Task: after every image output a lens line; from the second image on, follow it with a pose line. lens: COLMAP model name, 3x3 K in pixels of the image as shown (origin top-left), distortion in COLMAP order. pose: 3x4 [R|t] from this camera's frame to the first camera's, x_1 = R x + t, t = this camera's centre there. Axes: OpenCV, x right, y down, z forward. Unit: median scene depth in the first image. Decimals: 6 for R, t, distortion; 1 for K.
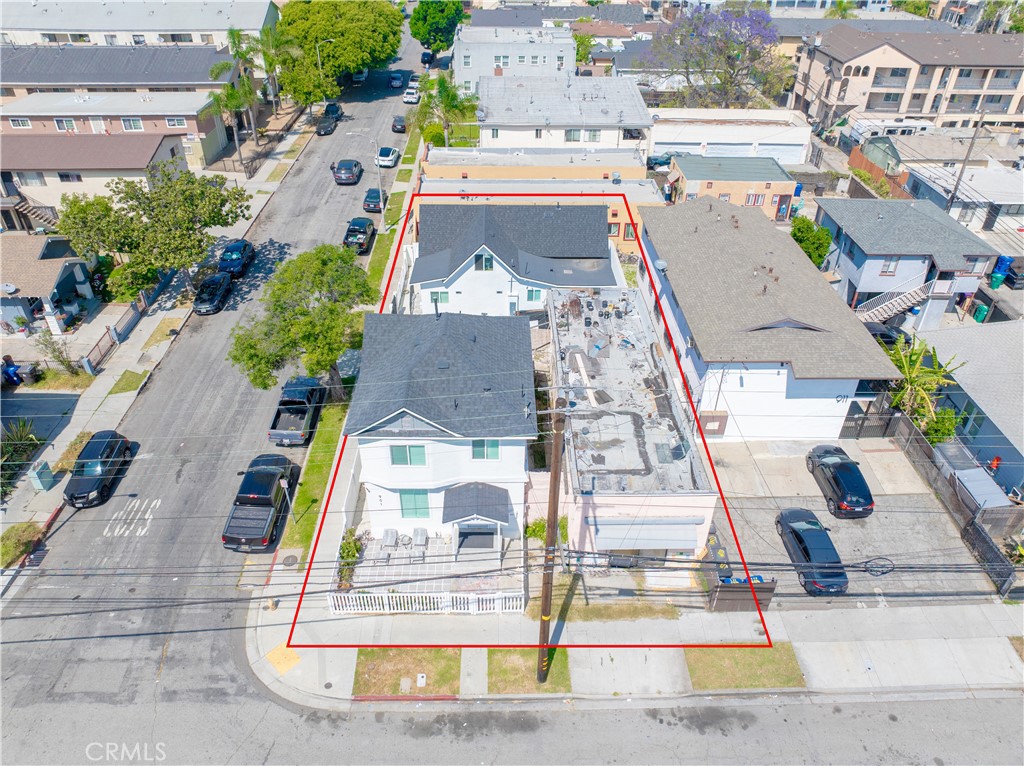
lens RADIAL K [[715.2, 0, 512.0], [0, 715.2, 383.0], [0, 0, 1]] dist [-0.032485, 0.006773]
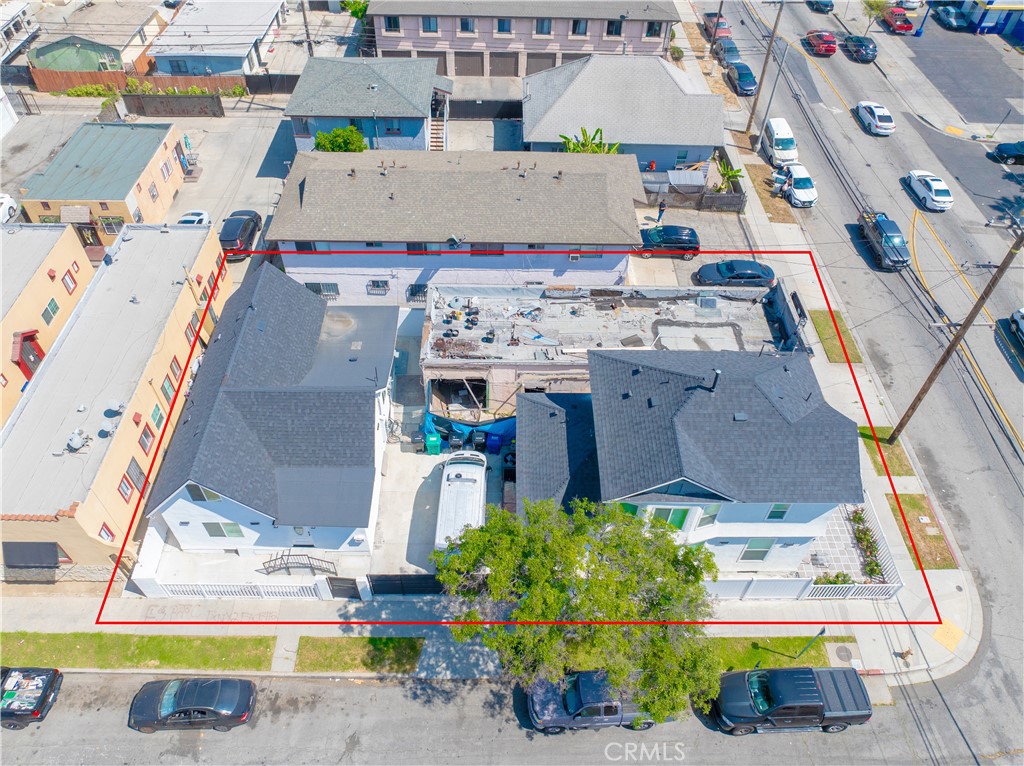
lens RADIAL K [[715.2, 0, 512.0], [0, 715.2, 383.0], [0, 0, 1]] dist [-0.032485, 0.006773]
pose [[0.007118, -0.743587, 0.668601, -0.558188], [0.555870, 0.558738, 0.615484, -0.626355], [-0.831239, 0.367275, 0.417315, 0.711669]]
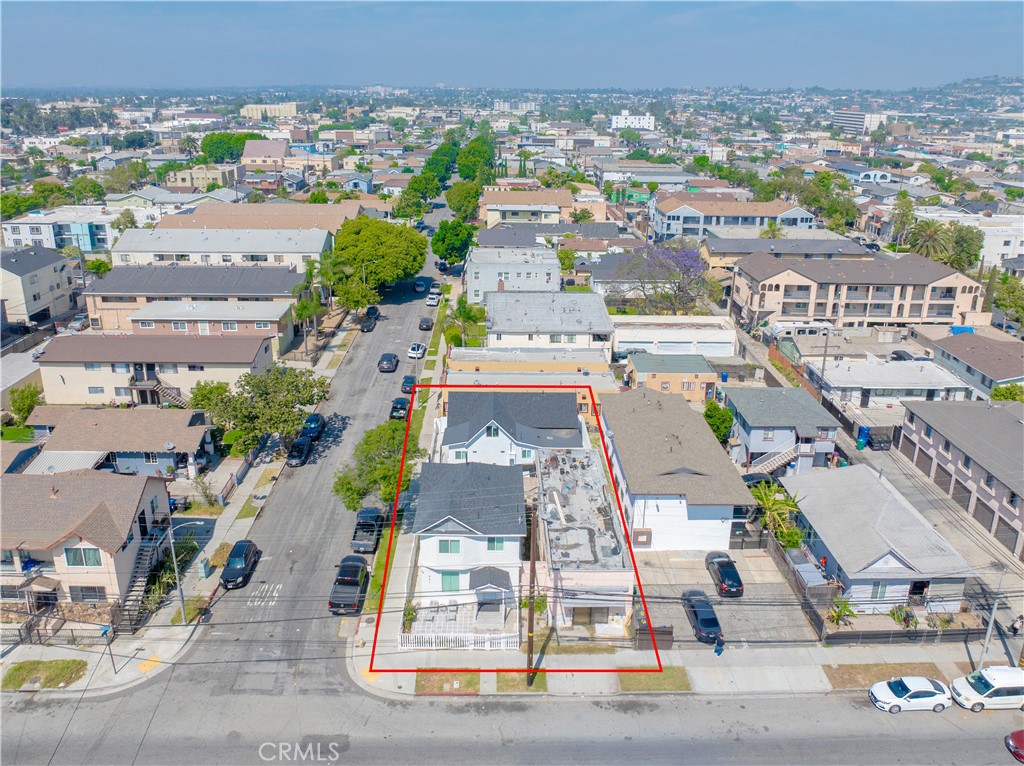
lens RADIAL K [[727.9, 0, 509.2], [0, 727.9, 333.2], [0, 0, 1]] dist [-0.019608, -0.002084]
pose [[0.999991, 0.004145, -0.001307, -0.004466], [-0.004346, 0.955865, -0.293774, 0.094864], [0.000032, 0.293776, 0.955874, -0.599311]]
